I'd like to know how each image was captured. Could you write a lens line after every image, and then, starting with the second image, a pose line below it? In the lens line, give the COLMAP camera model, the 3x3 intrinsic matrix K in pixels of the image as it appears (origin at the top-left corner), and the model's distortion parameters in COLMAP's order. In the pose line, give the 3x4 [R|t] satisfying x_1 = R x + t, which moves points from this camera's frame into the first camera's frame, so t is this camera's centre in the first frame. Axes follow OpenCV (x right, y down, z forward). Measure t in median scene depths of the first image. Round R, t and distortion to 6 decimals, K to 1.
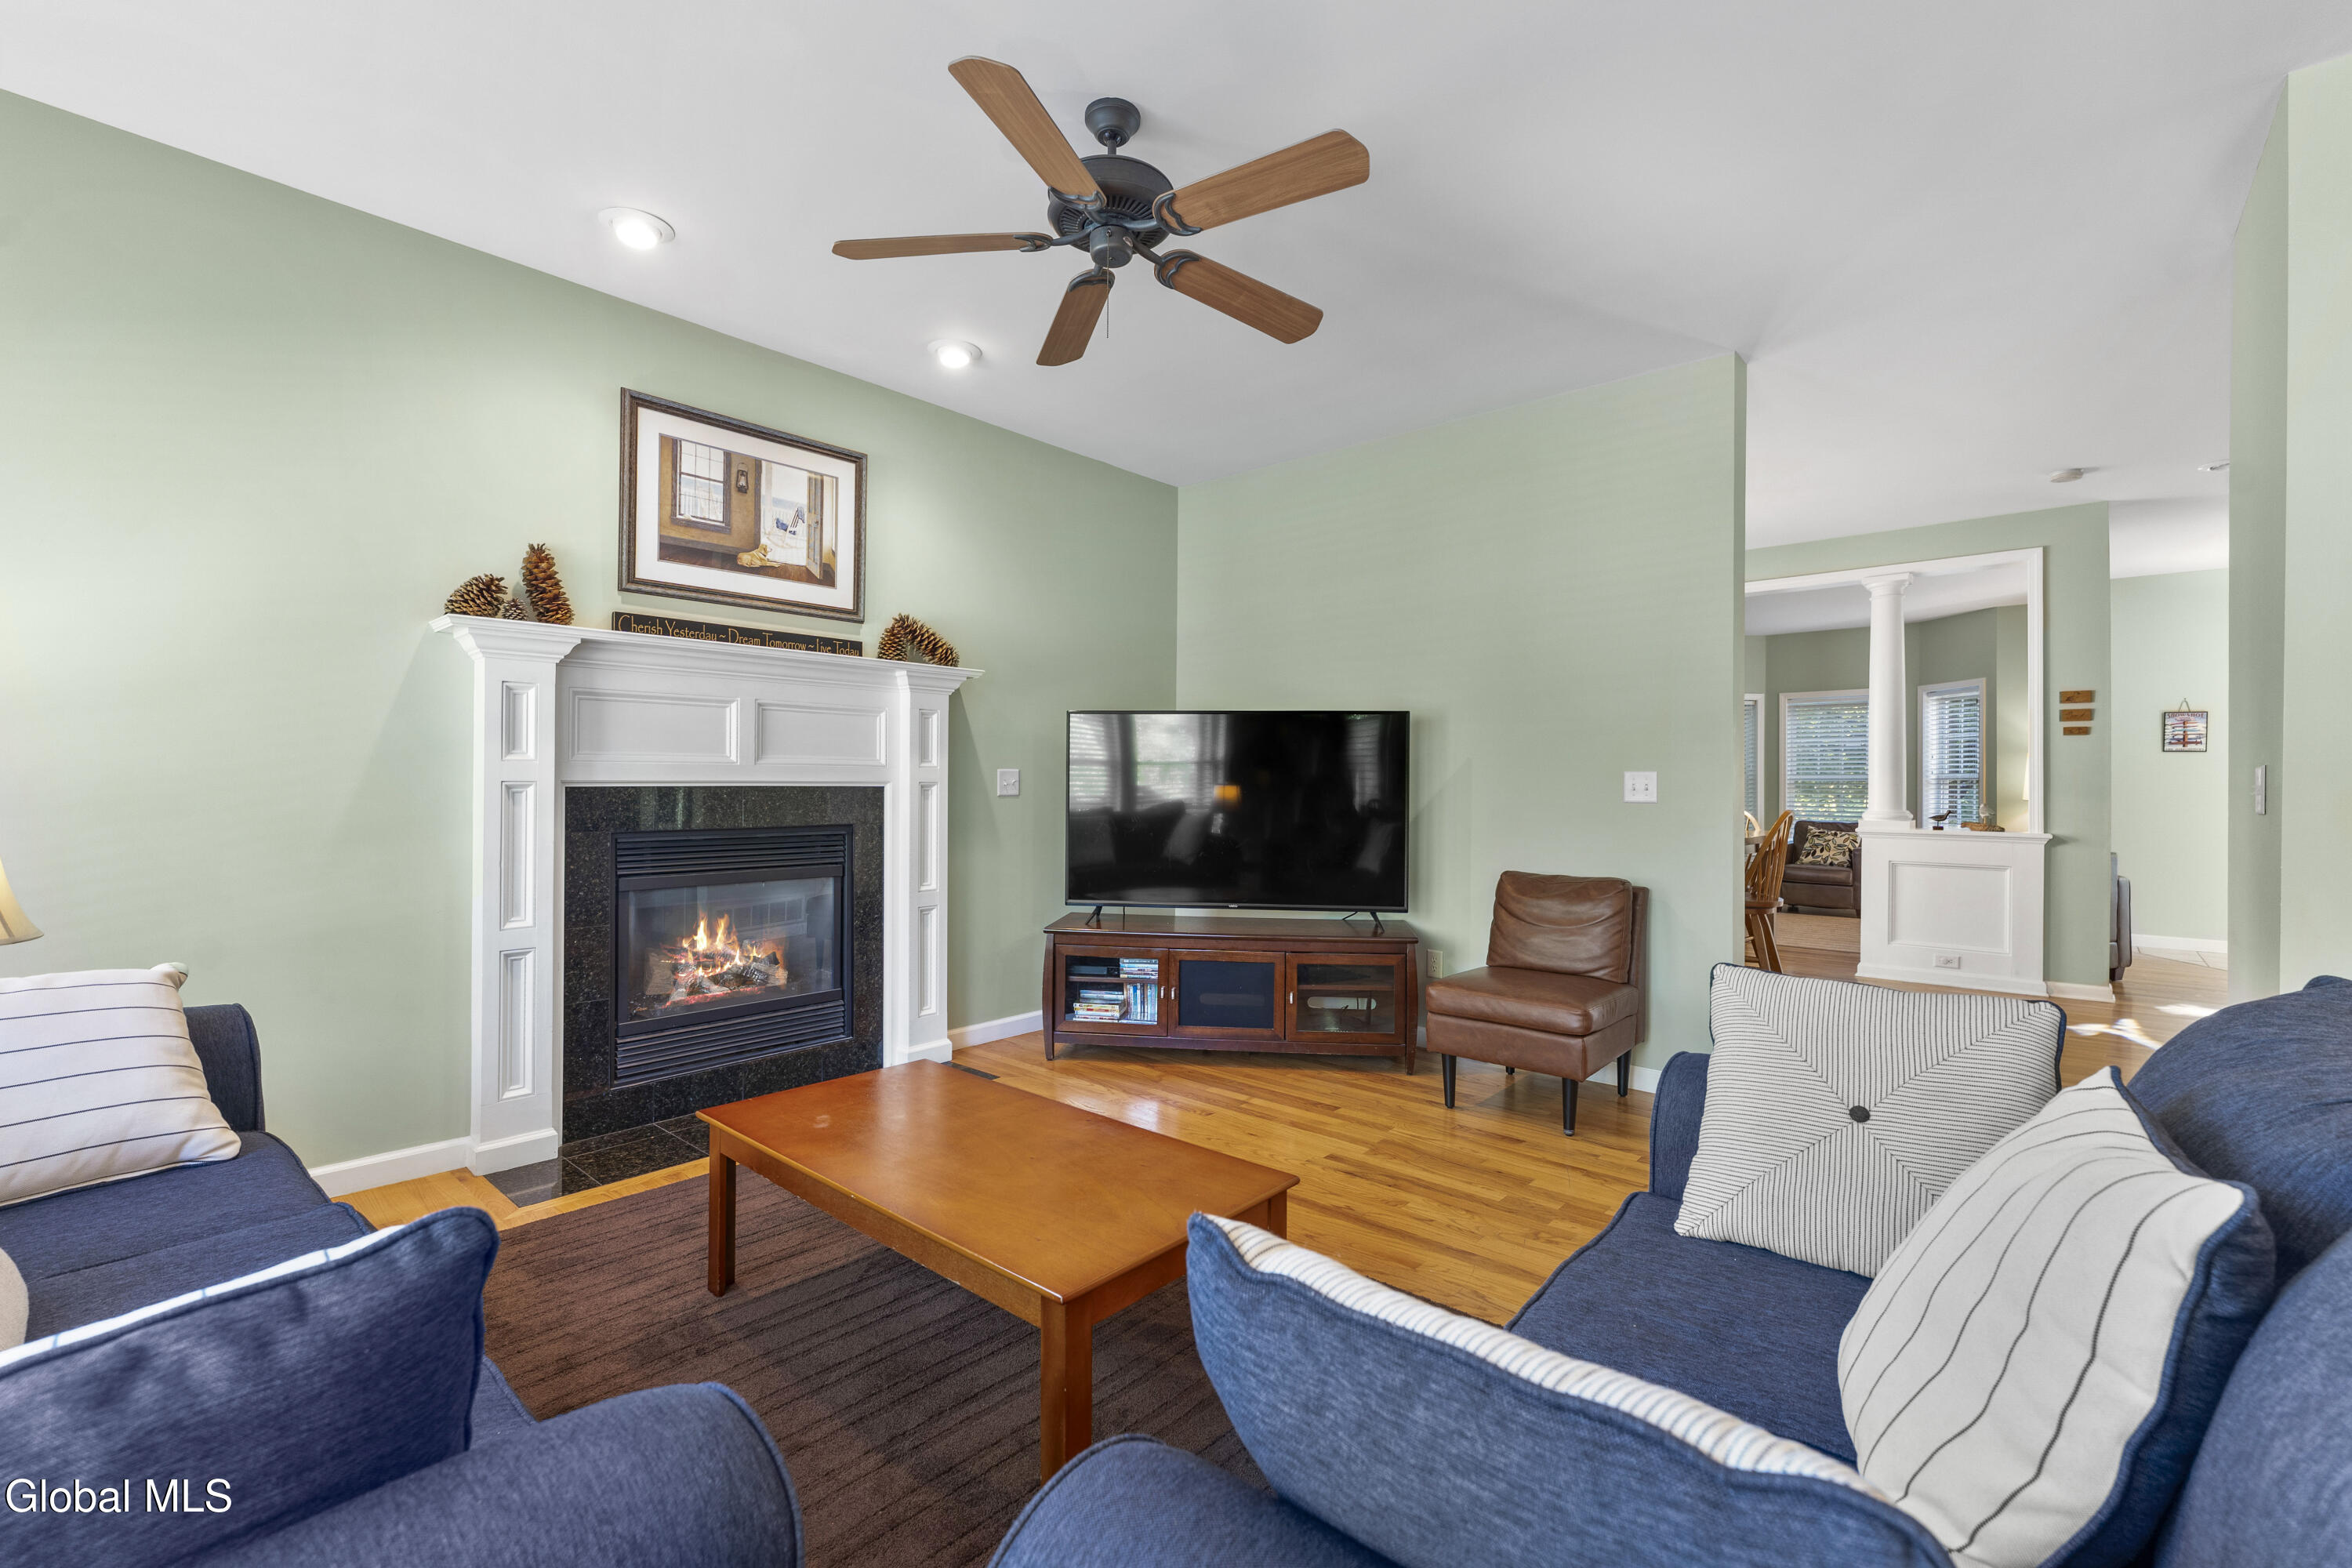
lens RADIAL K [[1001.8, 0, 1168.1], [0, 1001.8, 786.5], [0, 0, 1]] dist [-0.002001, -0.000018]
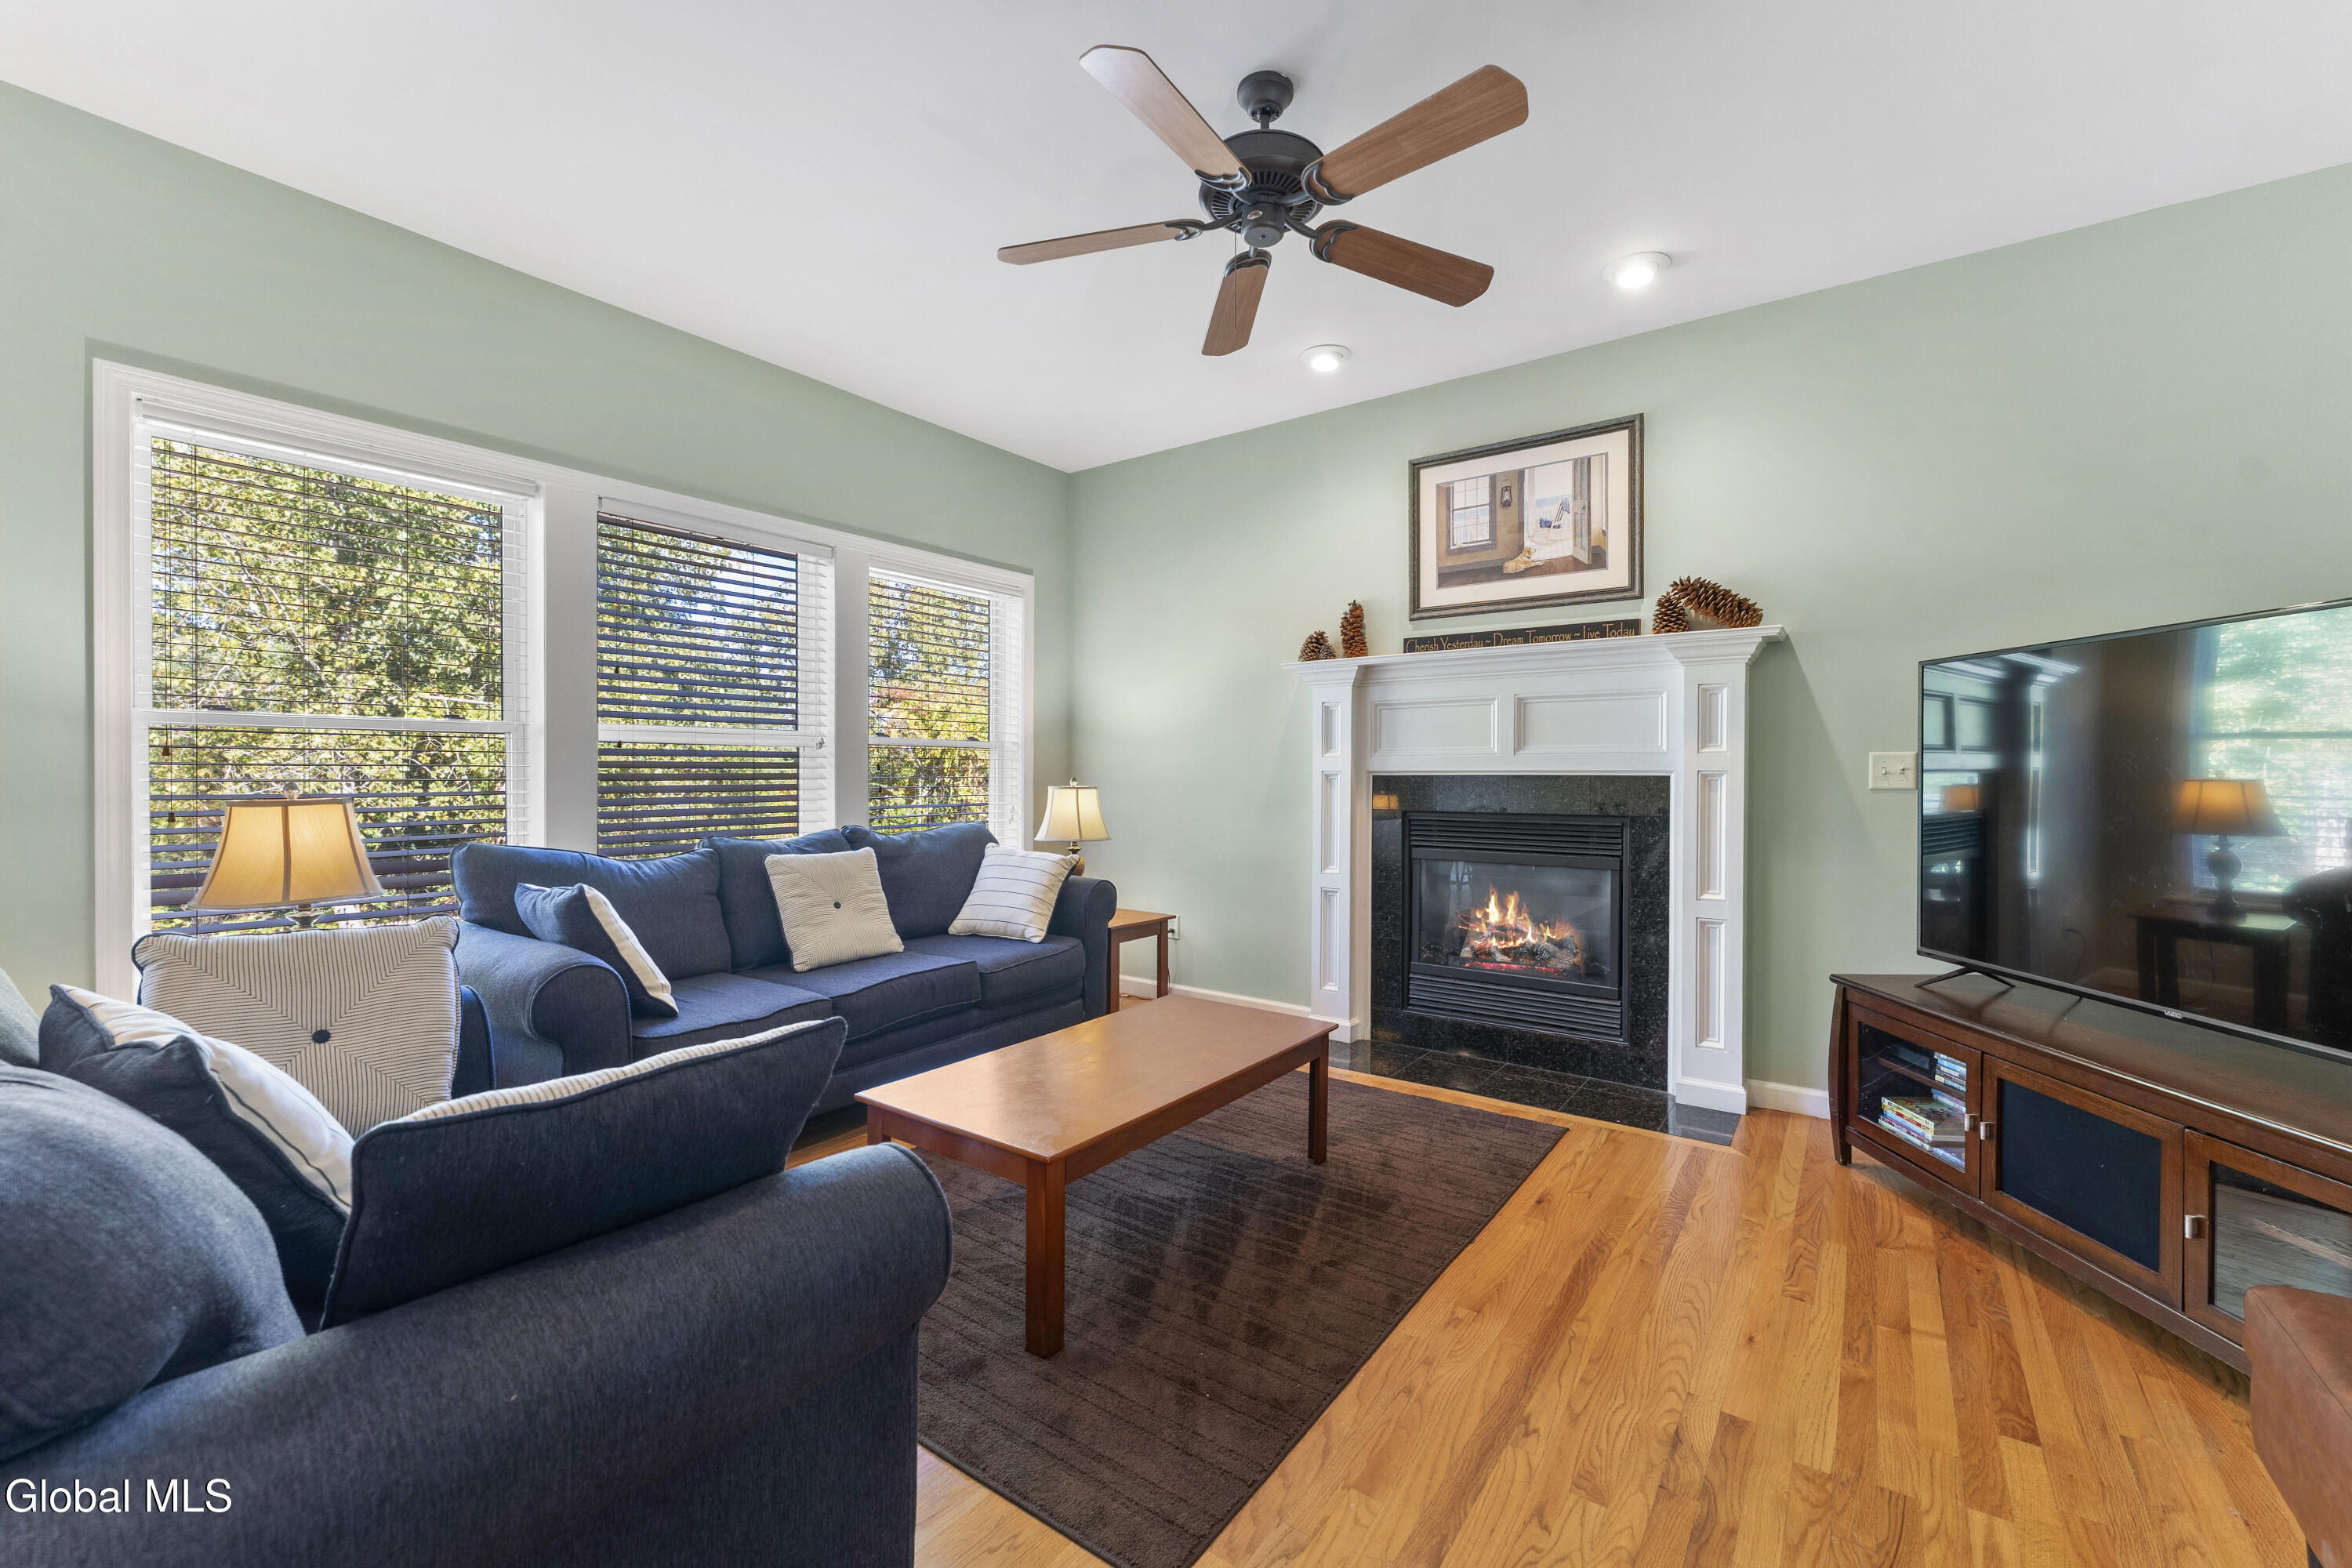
lens RADIAL K [[949.5, 0, 1176.2], [0, 949.5, 782.7], [0, 0, 1]] dist [-0.002589, -0.001249]
pose [[0.102607, 0.003159, -0.994717, 0.558958], [-0.006502, 0.999976, 0.002505, 0.007249], [0.994701, 0.006211, 0.102625, 0.528243]]
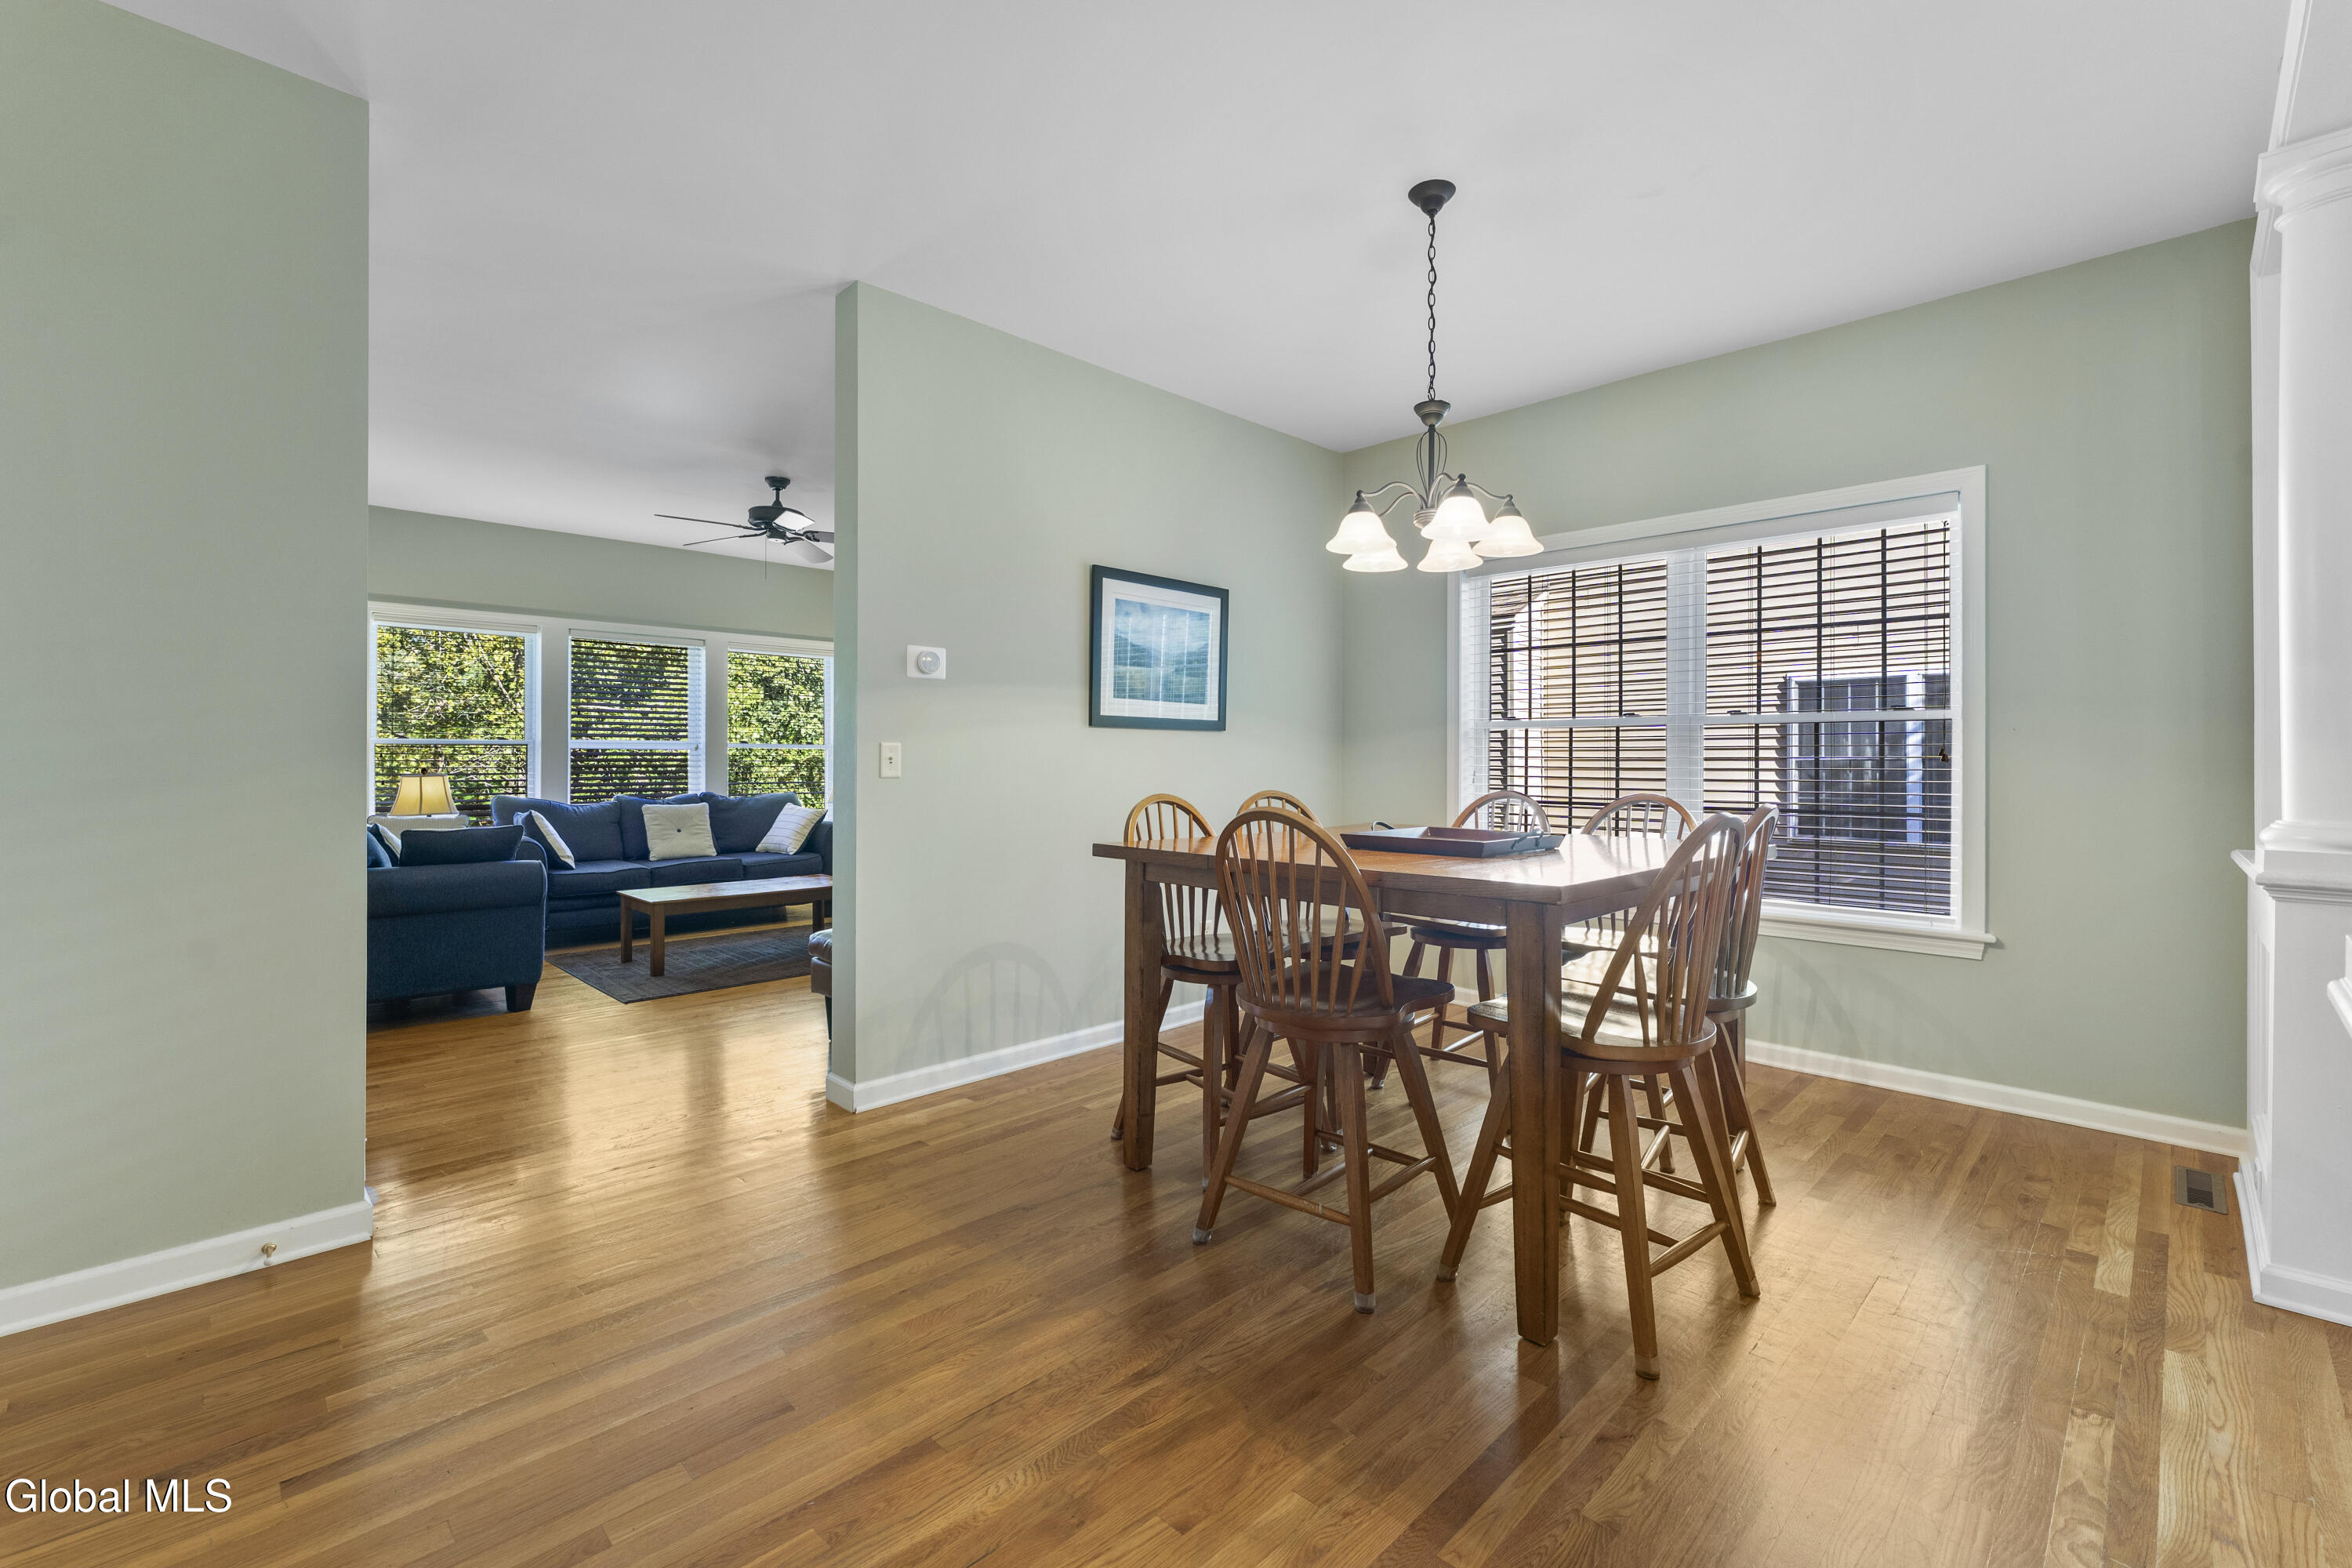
lens RADIAL K [[1001.8, 0, 1170.6], [0, 1001.8, 765.3], [0, 0, 1]] dist [-0.002001, -0.000018]
pose [[-0.060791, 0.001819, -0.998149, 1.397030], [-0.005705, 0.999981, 0.002170, -0.003342], [0.998134, 0.005827, -0.060779, 1.289039]]
